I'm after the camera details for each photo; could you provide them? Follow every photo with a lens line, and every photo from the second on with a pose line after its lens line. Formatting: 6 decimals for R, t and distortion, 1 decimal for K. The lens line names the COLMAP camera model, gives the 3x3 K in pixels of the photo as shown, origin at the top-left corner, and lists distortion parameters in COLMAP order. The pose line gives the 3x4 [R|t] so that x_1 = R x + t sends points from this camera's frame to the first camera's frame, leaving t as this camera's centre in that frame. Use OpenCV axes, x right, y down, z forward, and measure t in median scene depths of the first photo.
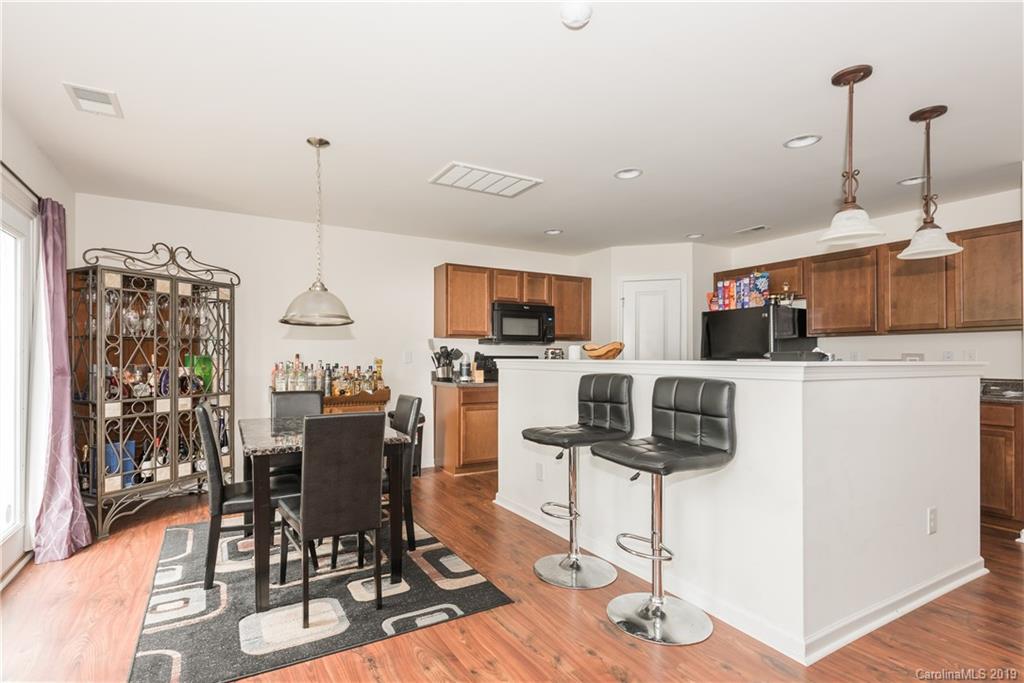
lens RADIAL K [[497.7, 0, 494.9], [0, 497.7, 356.1], [0, 0, 1]] dist [0.028346, -0.015197]
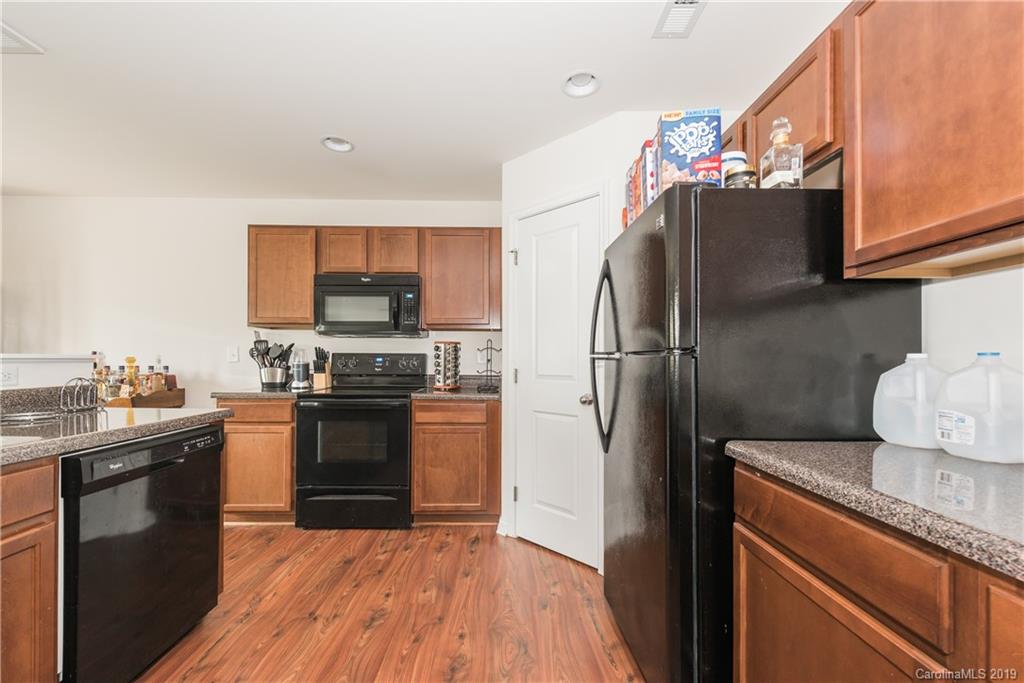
lens RADIAL K [[389.8, 0, 508.2], [0, 389.8, 353.5], [0, 0, 1]] dist [-0.005182, -0.000398]
pose [[0.886864, -0.006503, -0.461985, 0.745726], [0.000671, 0.999918, -0.012787, 0.011839], [0.462030, 0.011030, 0.886796, 1.001649]]
